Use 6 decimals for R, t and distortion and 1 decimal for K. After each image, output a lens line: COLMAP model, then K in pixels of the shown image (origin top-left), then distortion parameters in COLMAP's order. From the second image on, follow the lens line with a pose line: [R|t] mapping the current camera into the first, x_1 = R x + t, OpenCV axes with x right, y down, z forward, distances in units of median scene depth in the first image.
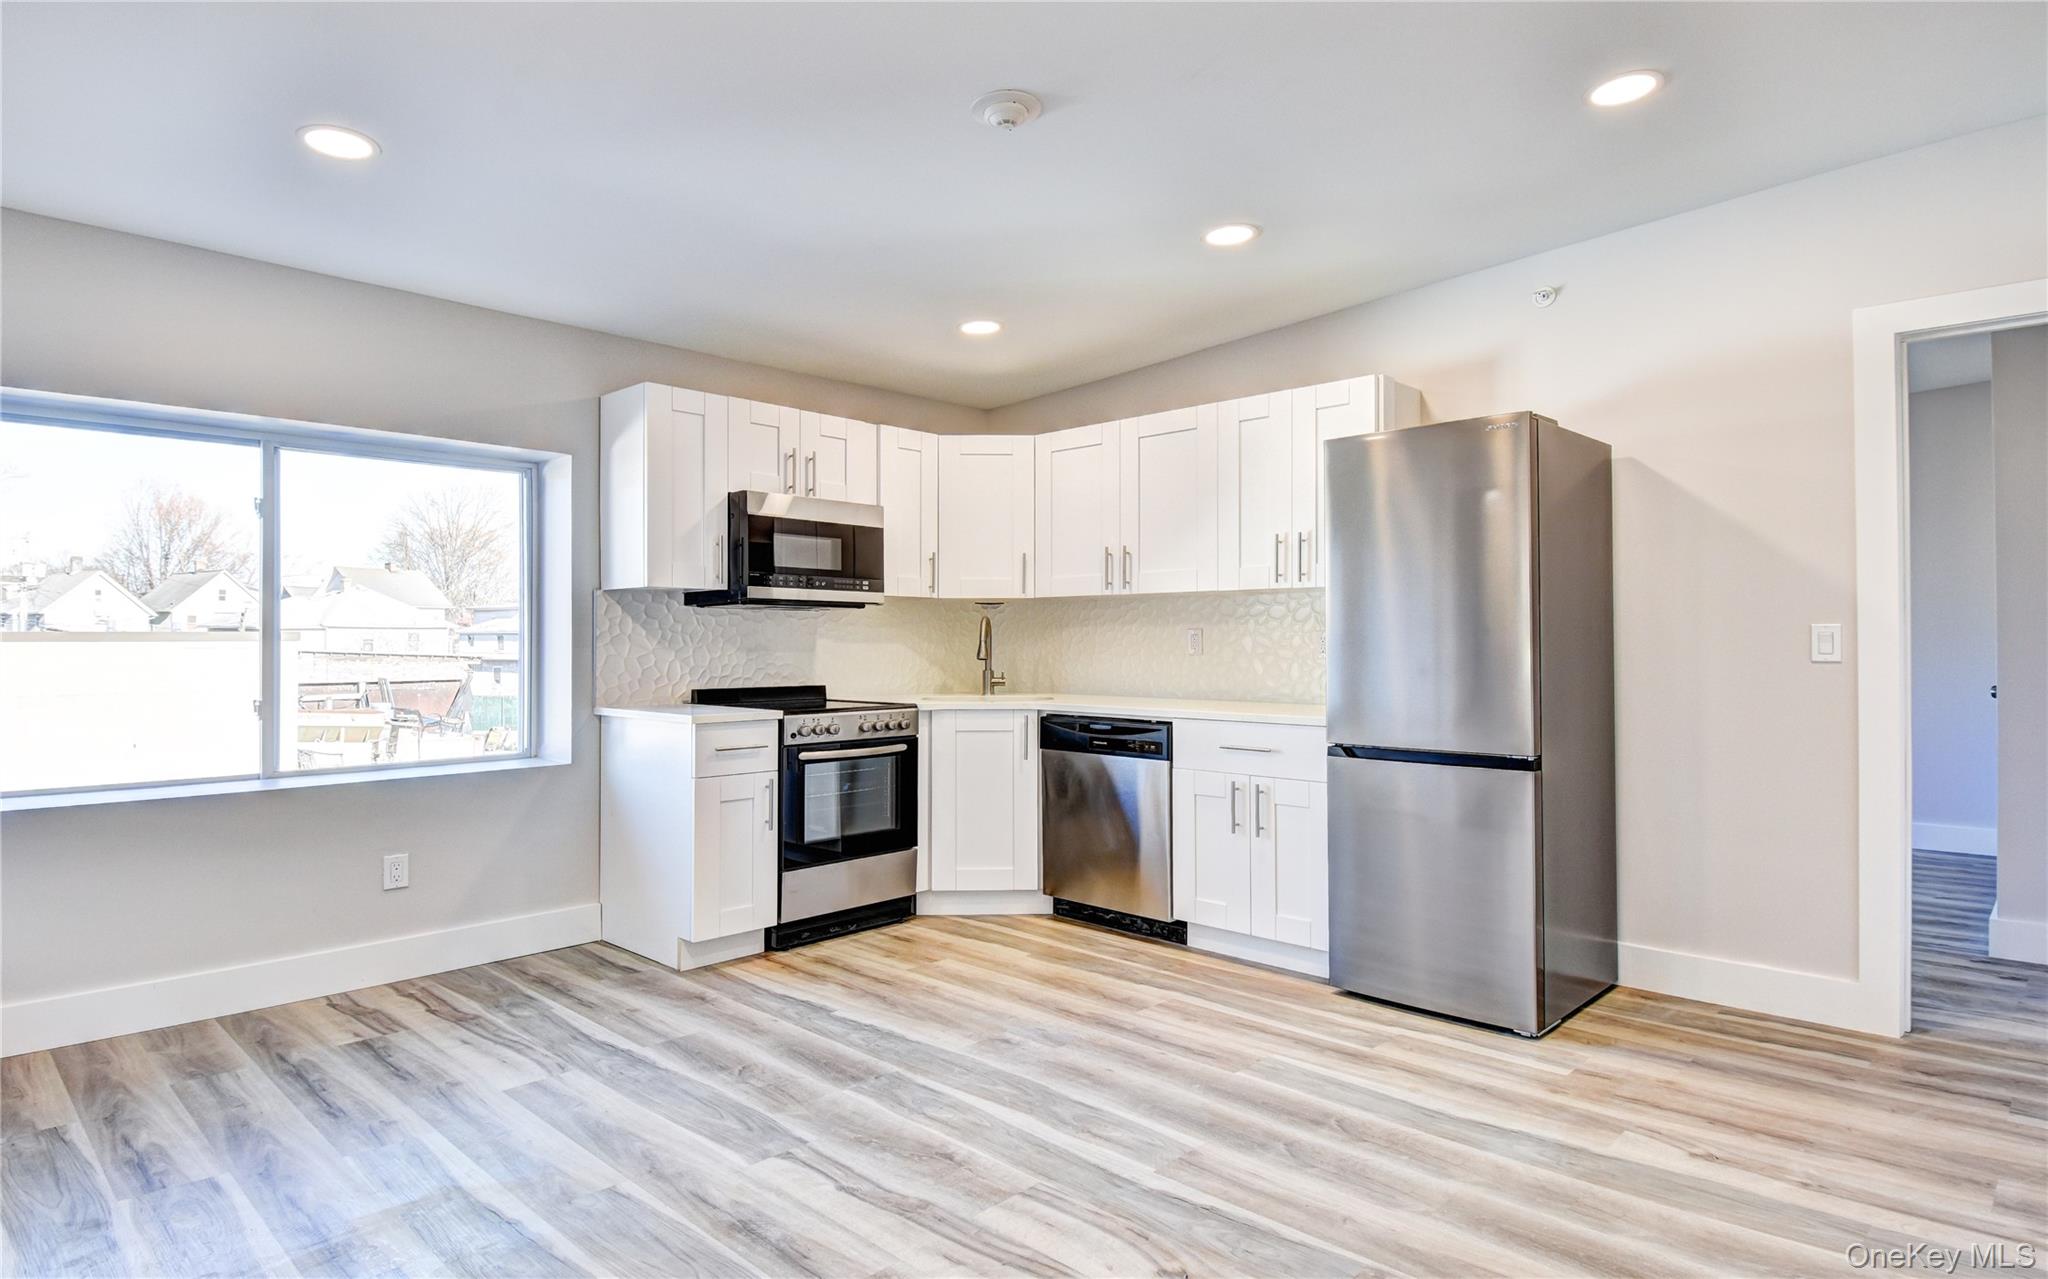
lens RADIAL K [[1129.6, 0, 1024.0], [0, 1129.6, 639.5], [0, 0, 1]] dist [0.001254, -0.018136]
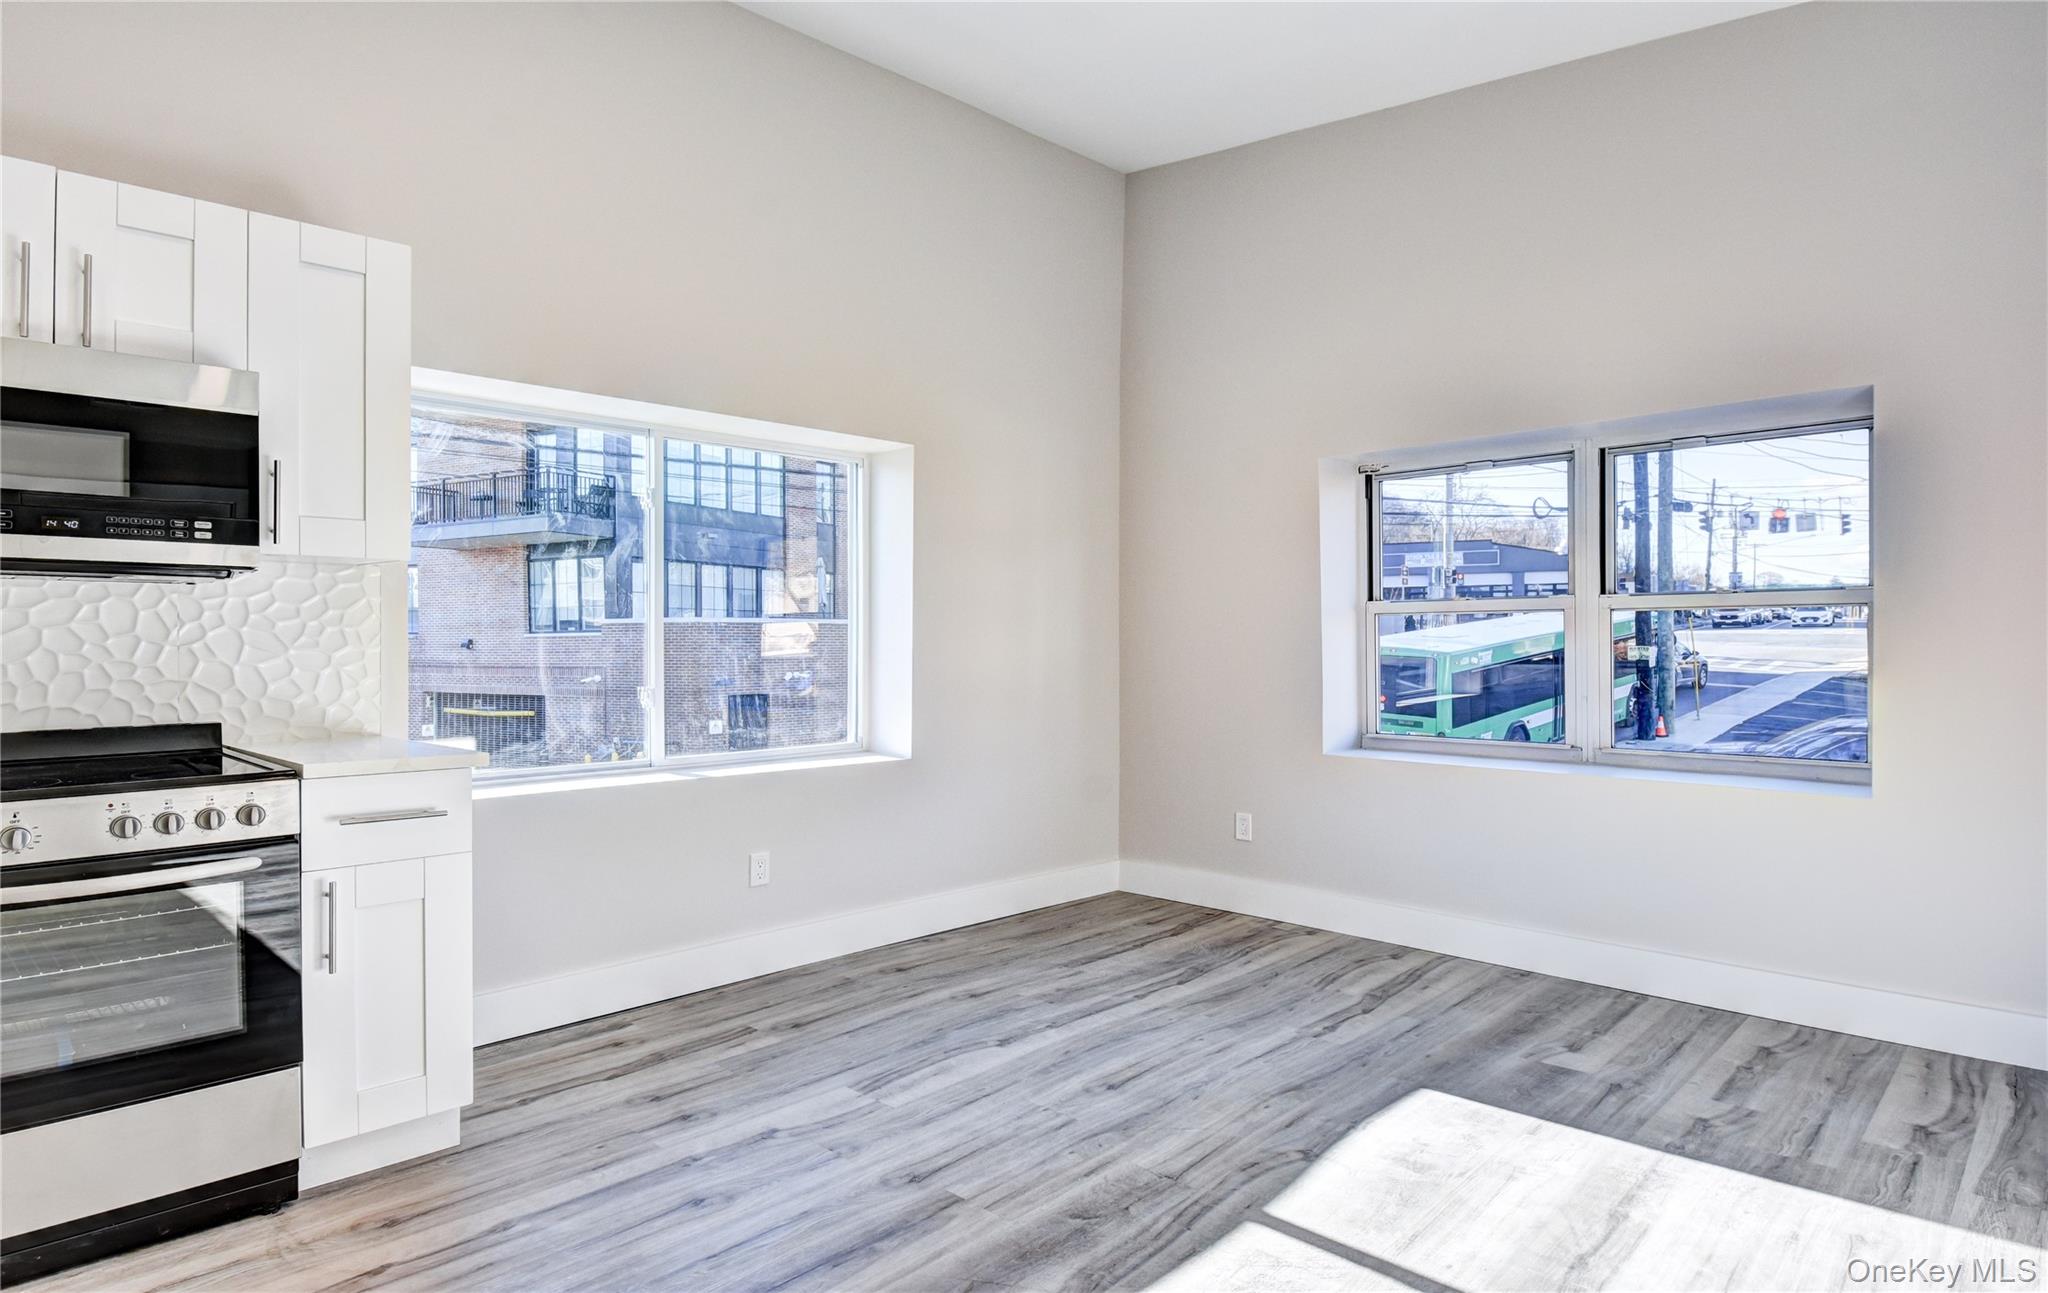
lens RADIAL K [[1217.7, 0, 1018.9], [0, 1217.7, 638.3], [0, 0, 1]] dist [-0.003201, -0.001964]
pose [[0.999800, -0.000920, 0.019970, 0.232850], [0.000765, 0.999969, 0.007786, -0.004908], [-0.019977, -0.007769, 0.999770, 0.519512]]
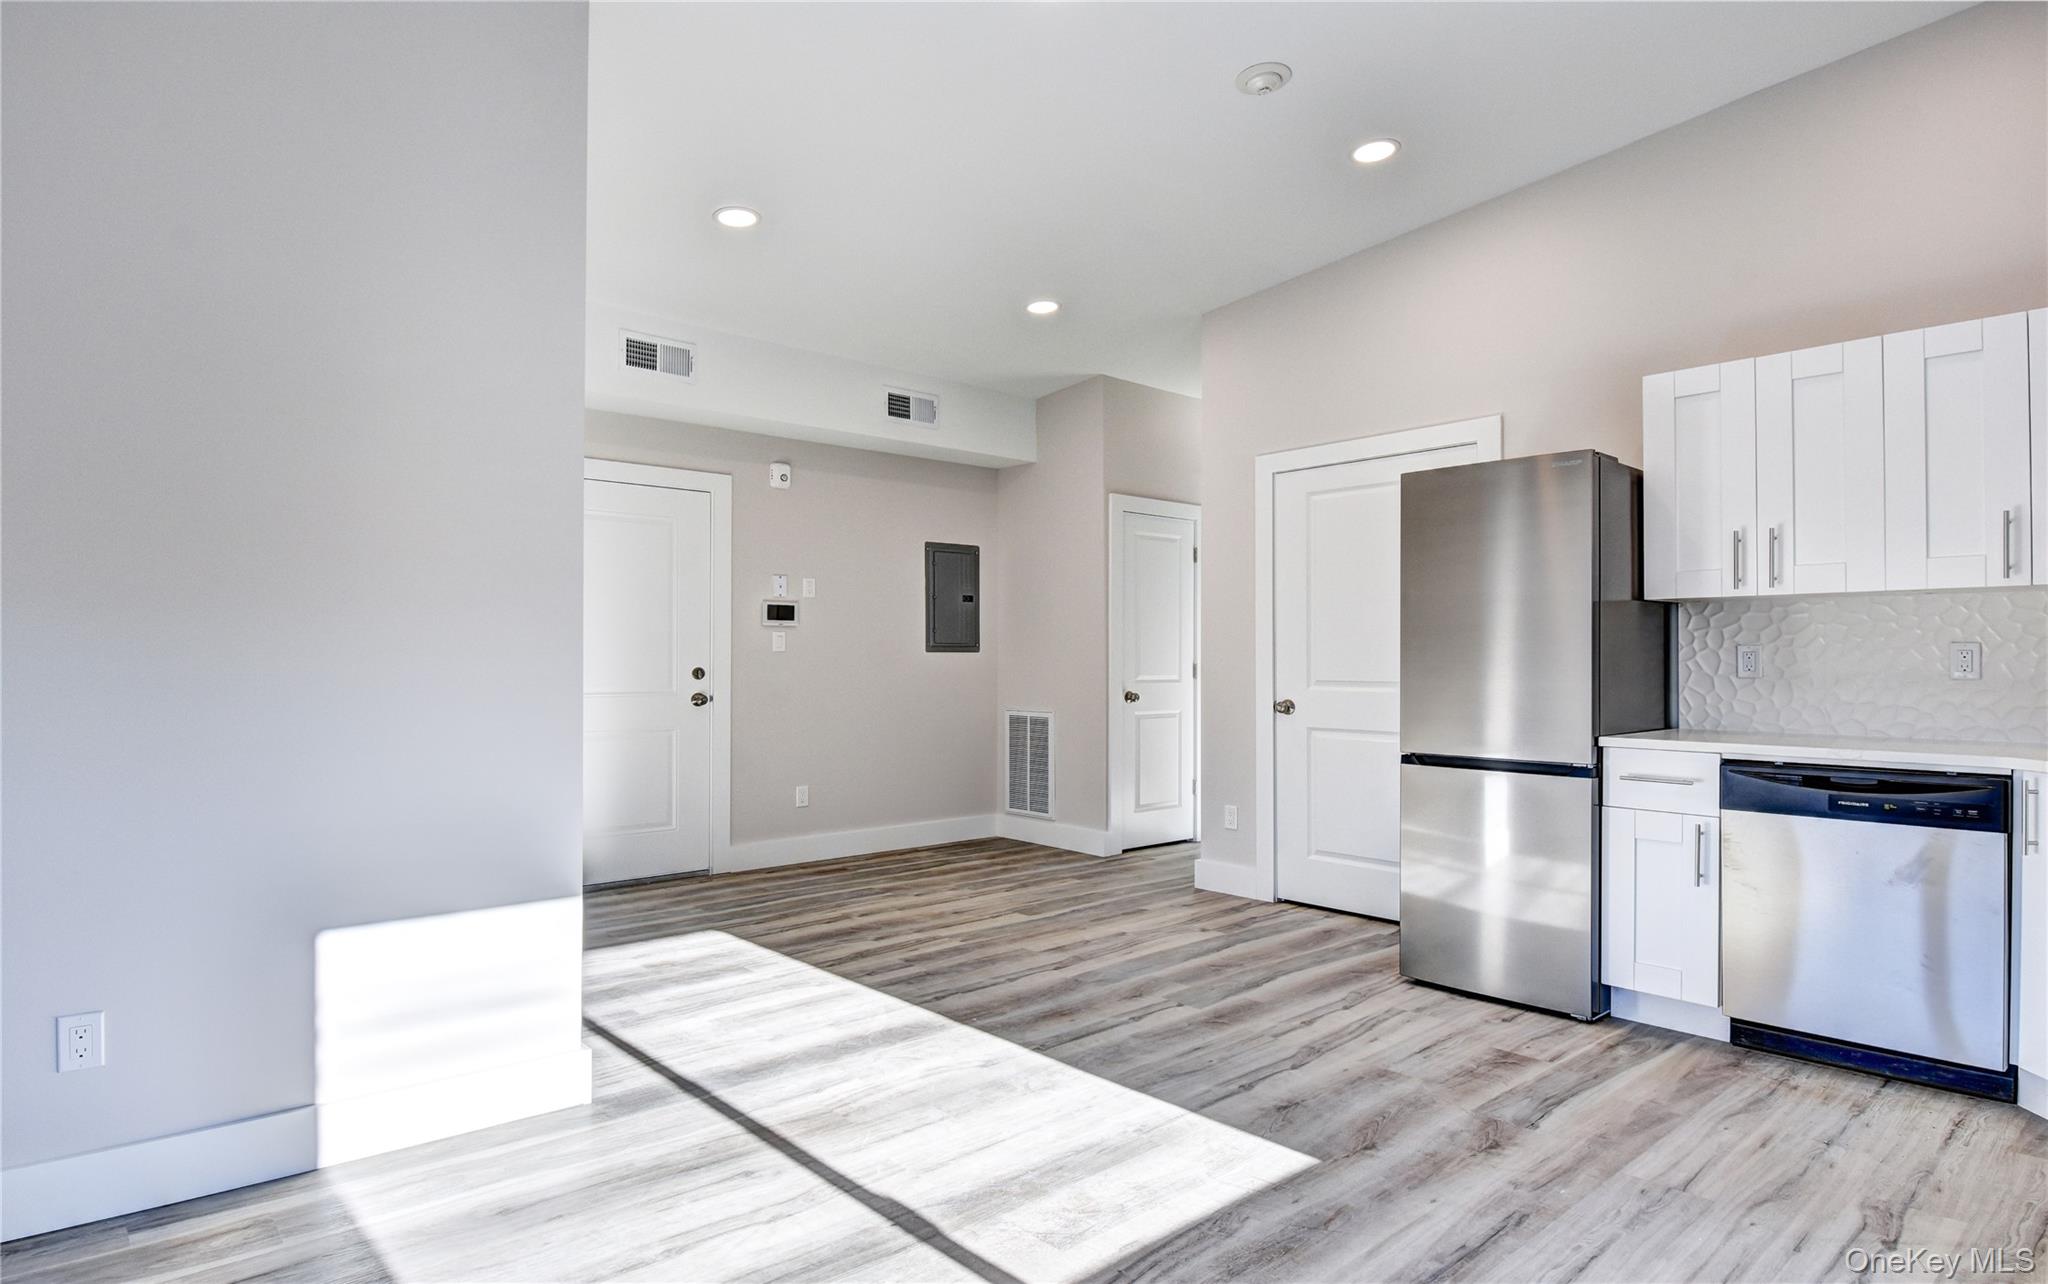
lens RADIAL K [[1102.4, 0, 1002.4], [0, 1102.4, 646.1], [0, 0, 1]] dist [0.001072, -0.011377]
pose [[-0.996267, 0.005344, 0.086161, 0.334076], [0.003433, 0.999745, -0.022311, 0.004027], [-0.086258, -0.021932, -0.996031, 1.611760]]
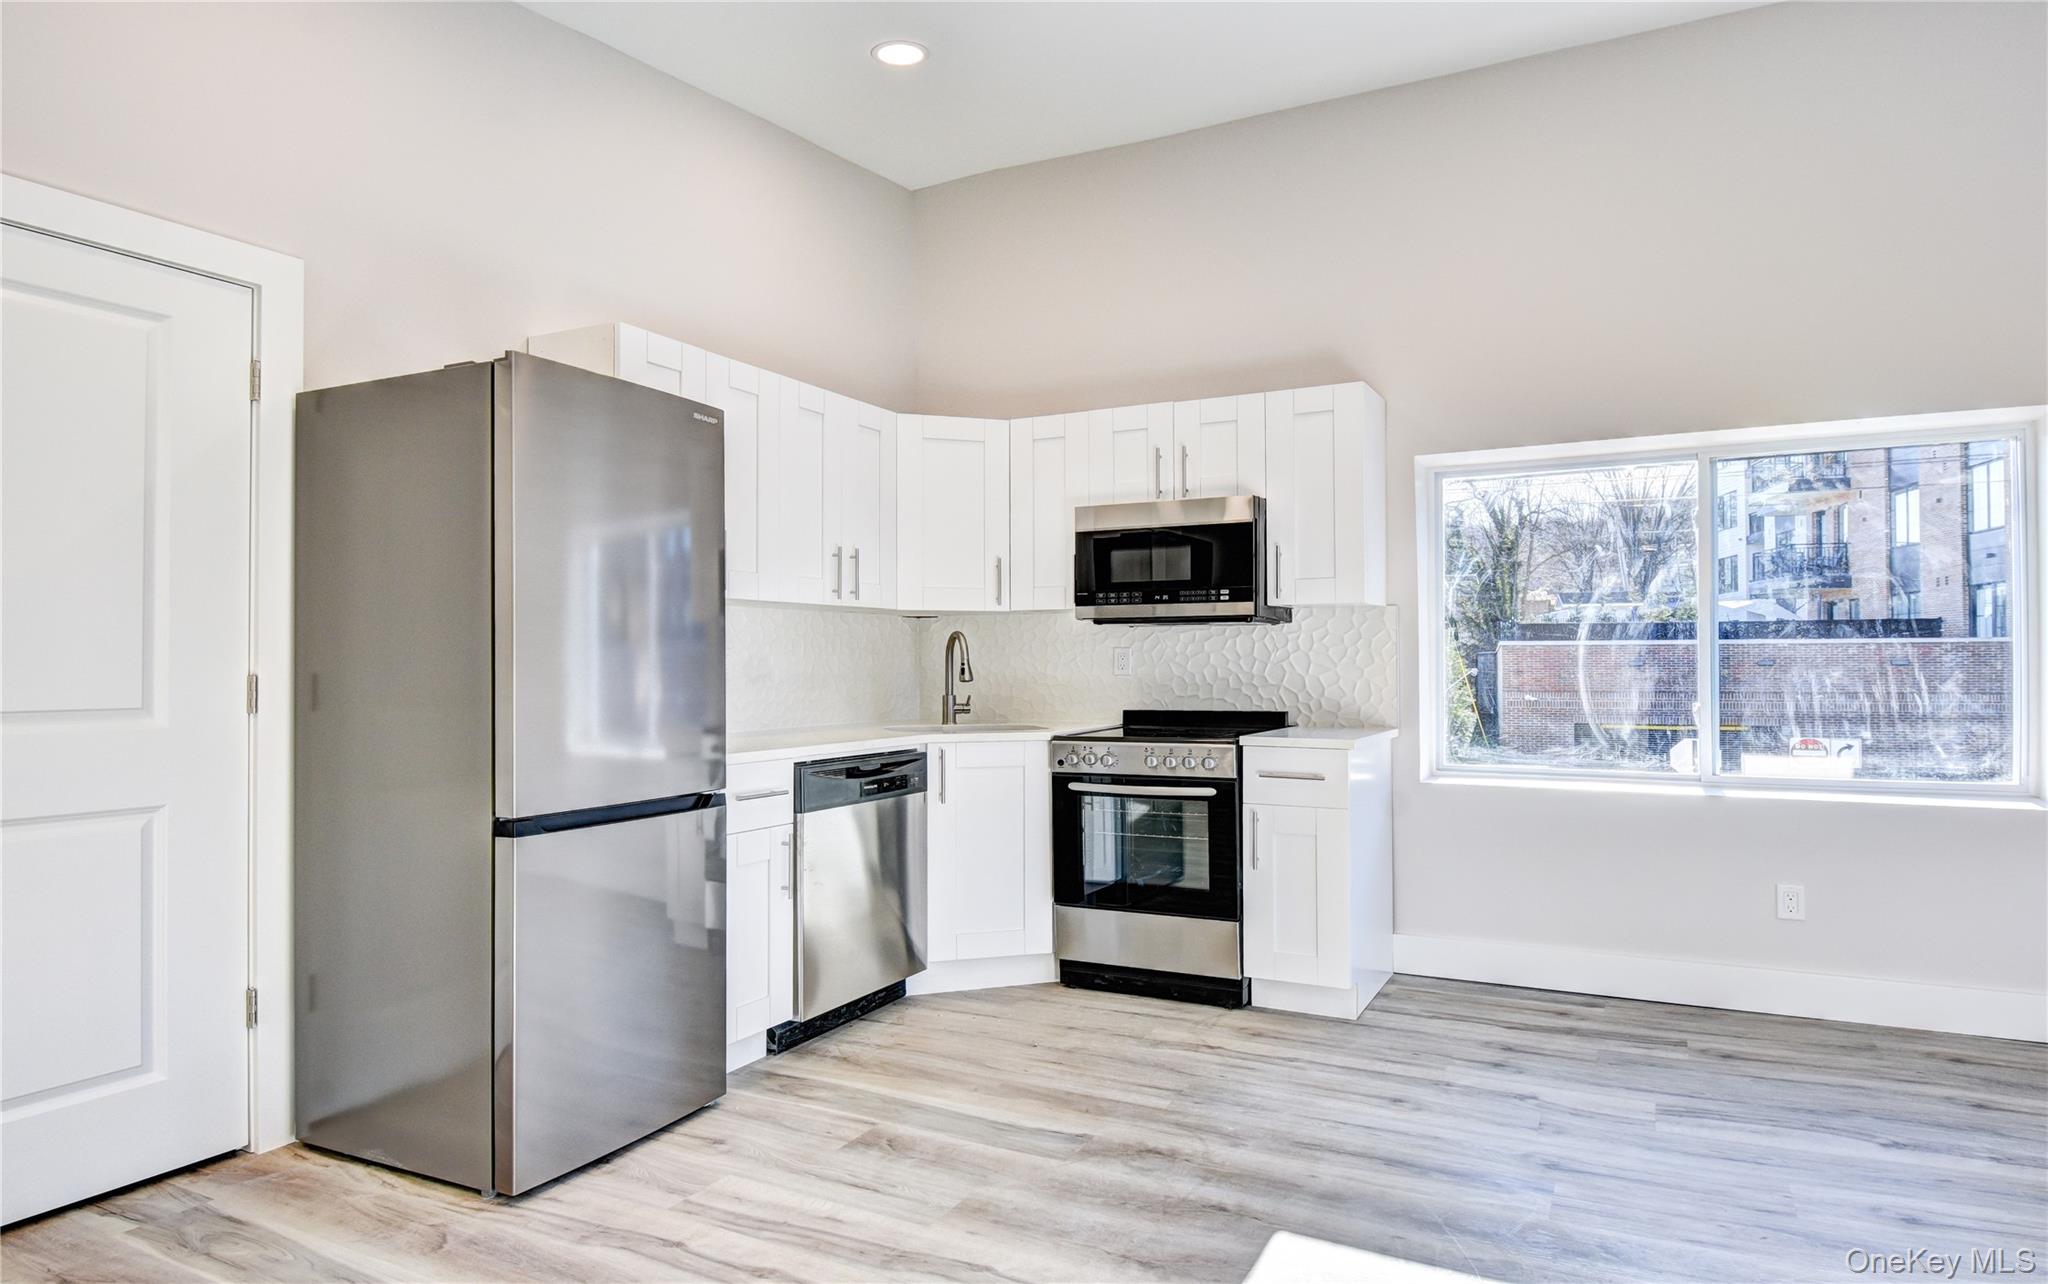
lens RADIAL K [[1177.4, 0, 1000.4], [0, 1177.4, 650.2], [0, 0, 1]] dist [0.016224, -0.024725]
pose [[0.272787, -0.009707, -0.962026, 0.734225], [0.011076, 0.999915, -0.006949, -0.003068], [0.962011, -0.008760, 0.272871, 0.681449]]
